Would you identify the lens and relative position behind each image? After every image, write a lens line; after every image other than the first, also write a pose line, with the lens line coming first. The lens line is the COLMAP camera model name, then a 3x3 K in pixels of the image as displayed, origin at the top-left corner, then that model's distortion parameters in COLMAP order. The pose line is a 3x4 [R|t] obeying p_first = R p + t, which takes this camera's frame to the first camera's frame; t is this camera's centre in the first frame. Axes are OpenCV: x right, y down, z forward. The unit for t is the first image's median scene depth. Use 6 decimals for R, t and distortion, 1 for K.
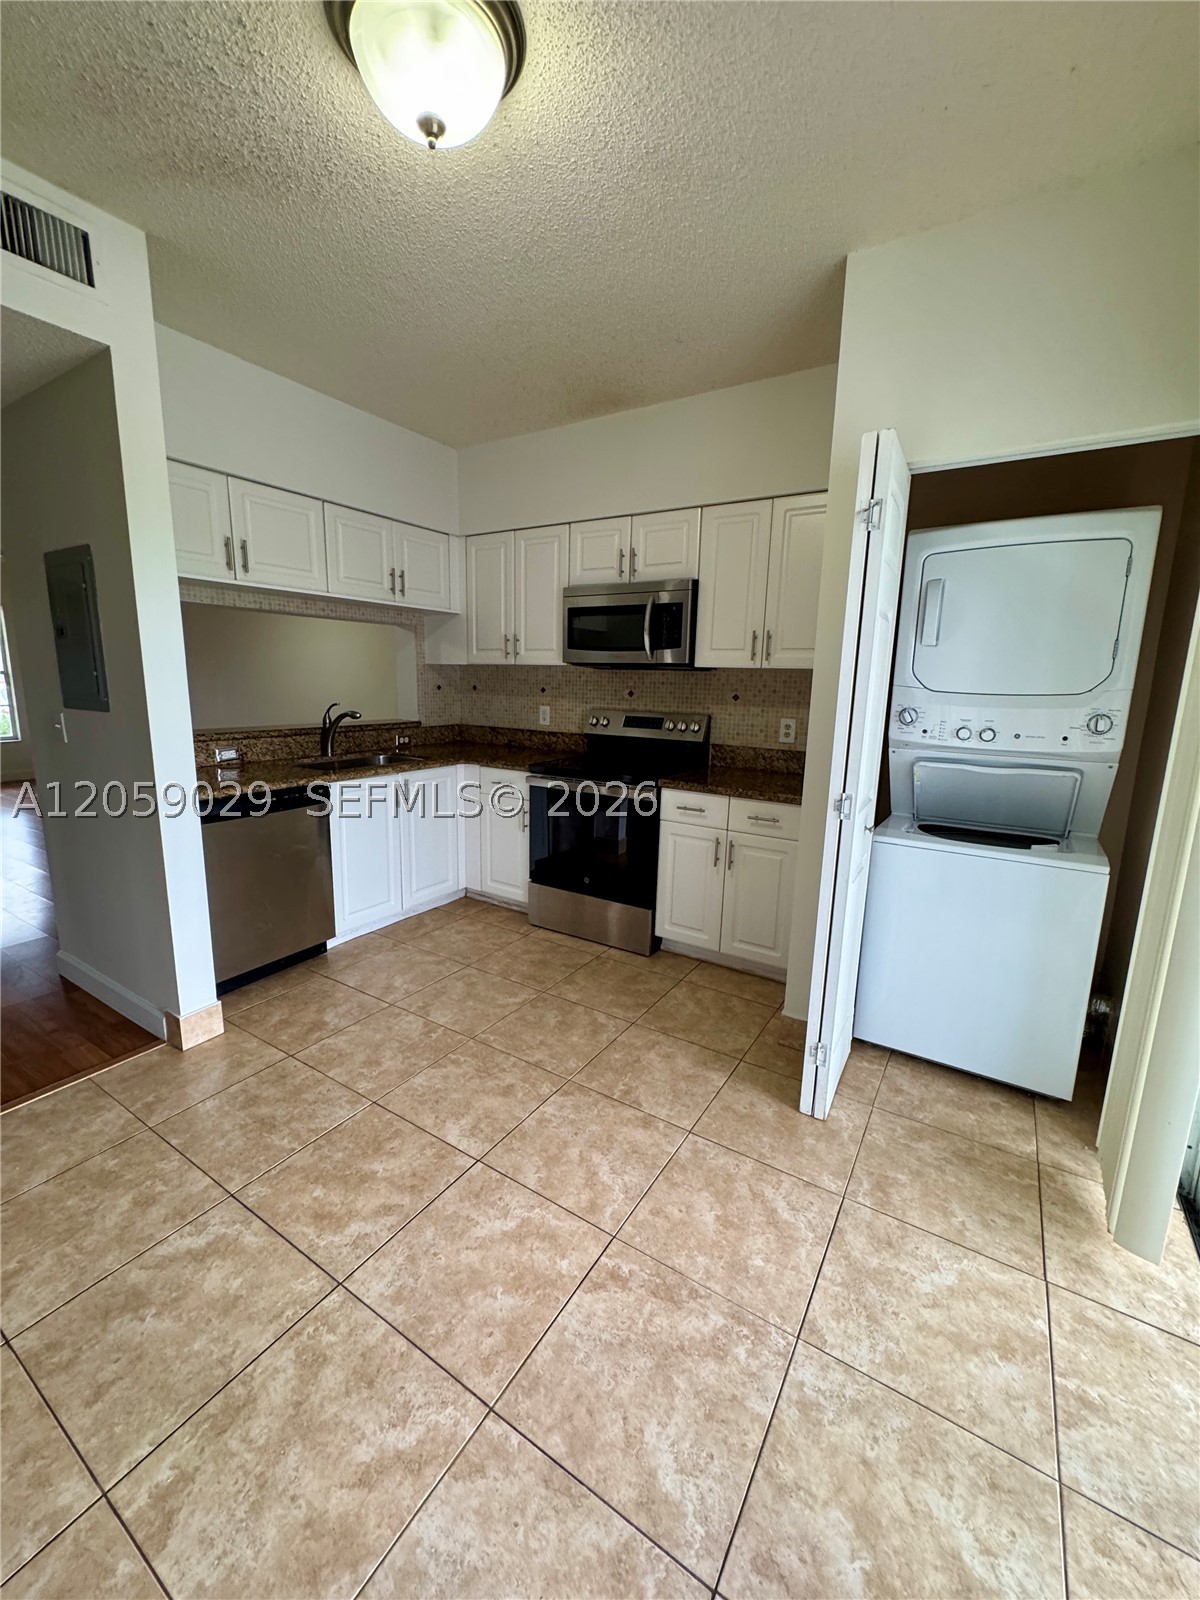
lens RADIAL K [[636.7, 0, 600.0], [0, 636.7, 800.0], [0, 0, 1]] dist [-0.003349, 0.000632]
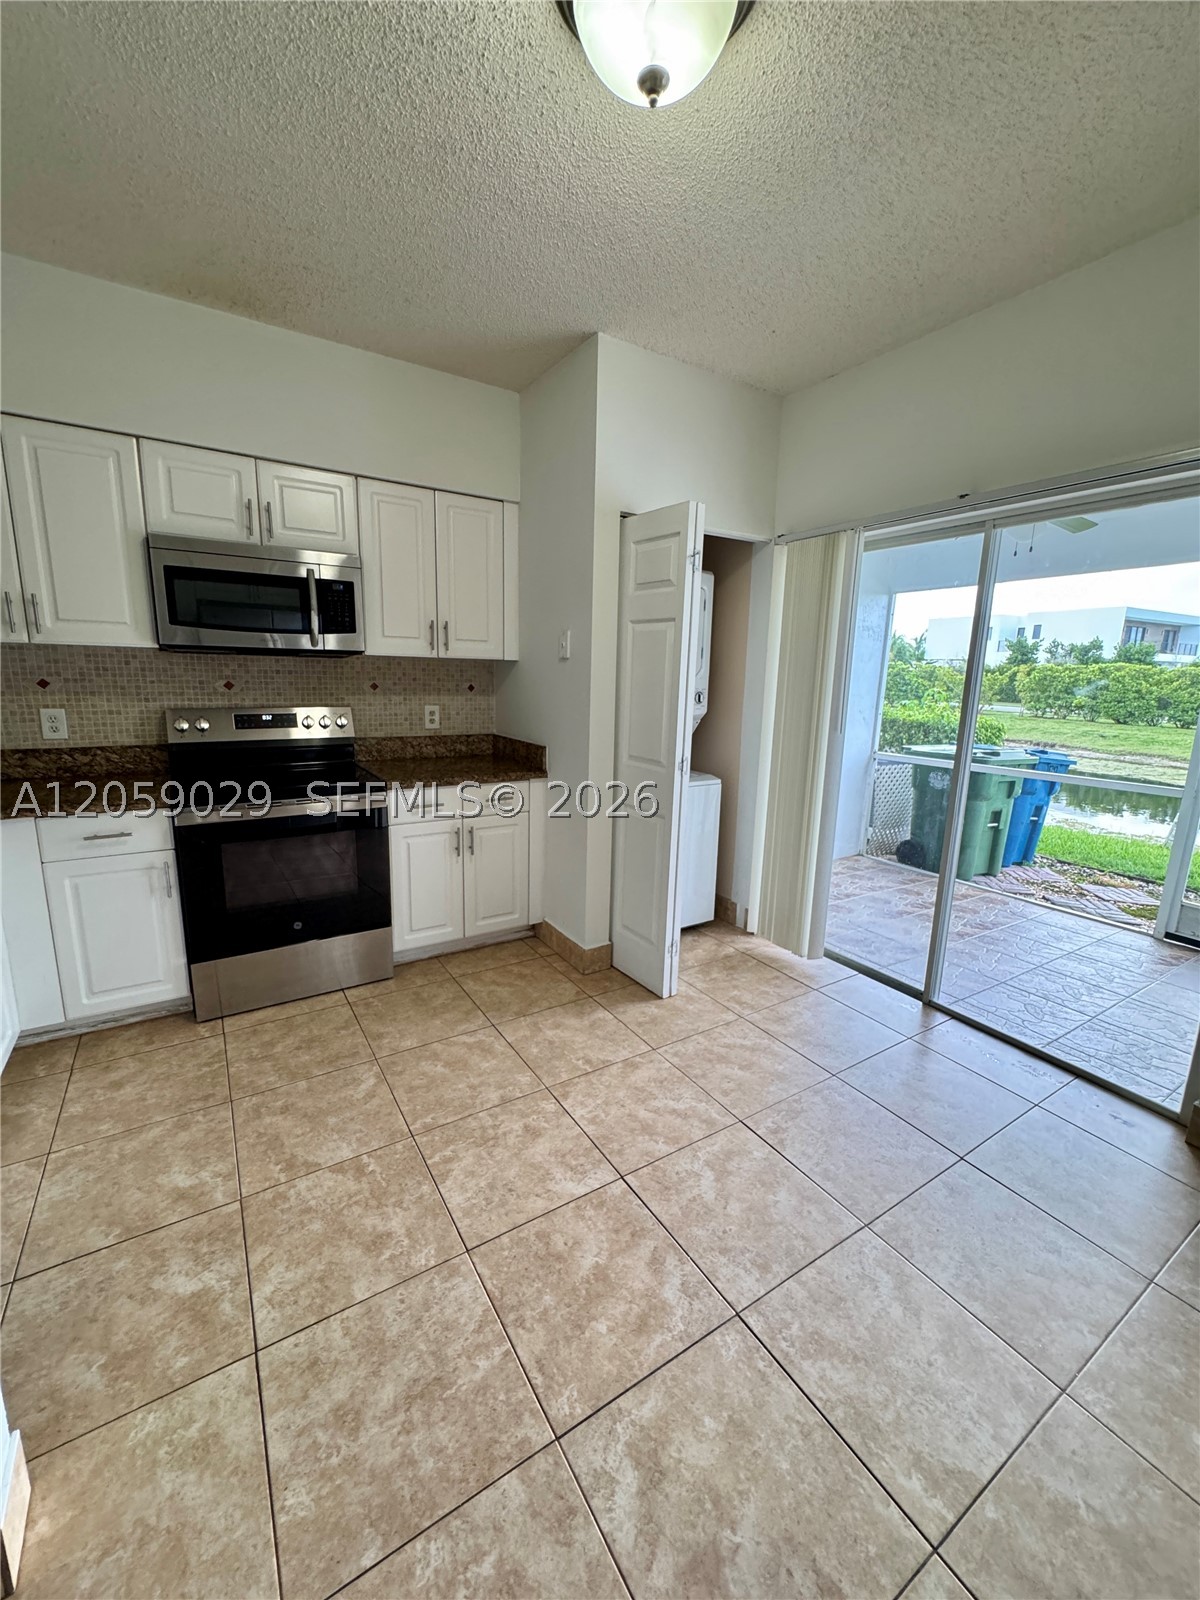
lens RADIAL K [[636.7, 0, 600.0], [0, 636.7, 800.0], [0, 0, 1]] dist [-0.003349, 0.000632]
pose [[0.430755, -0.192591, 0.881680, -0.780990], [0.154018, 0.978320, 0.138453, -0.115687], [-0.889229, 0.076155, 0.451078, 0.443796]]
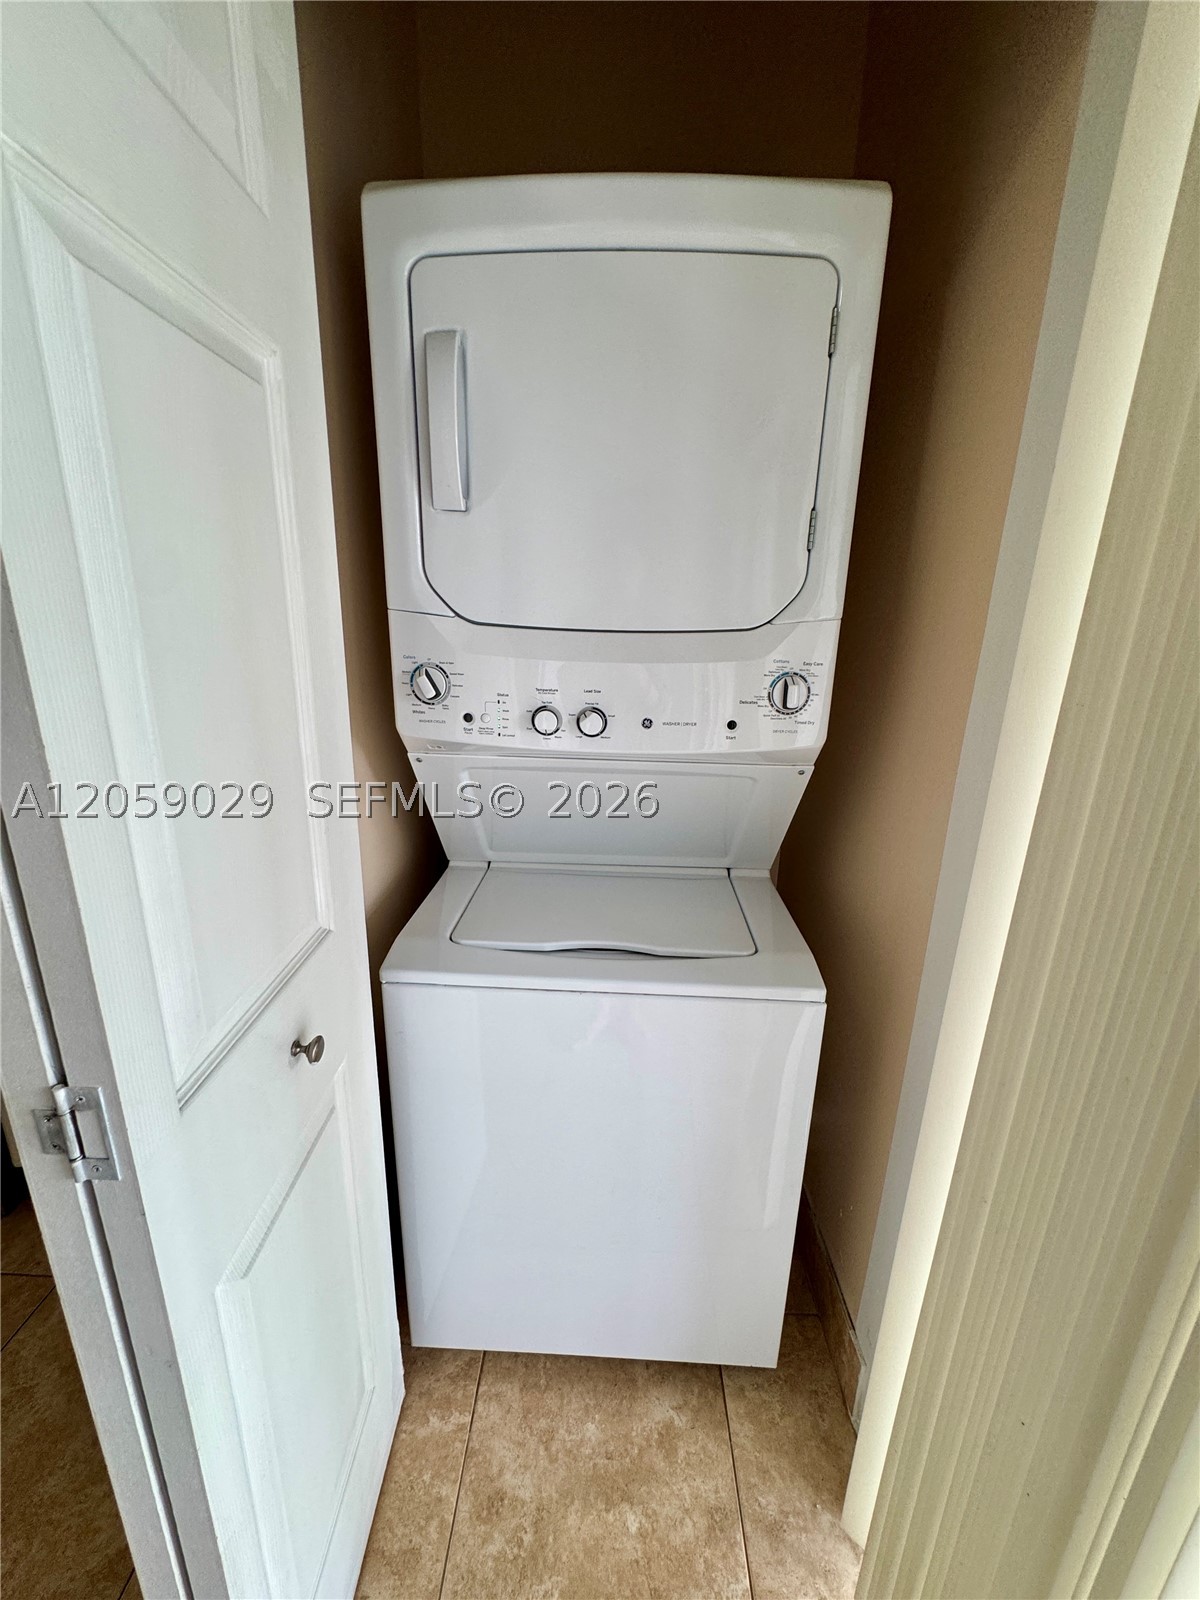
lens RADIAL K [[636.6, 0, 598.4], [0, 636.6, 796.7], [0, 0, 1]] dist [-0.002670, 0.000419]
pose [[0.862528, -0.135926, 0.487411, 0.359747], [0.087194, 0.988762, 0.121440, -0.097648], [-0.498440, -0.062246, 0.864687, 0.562111]]
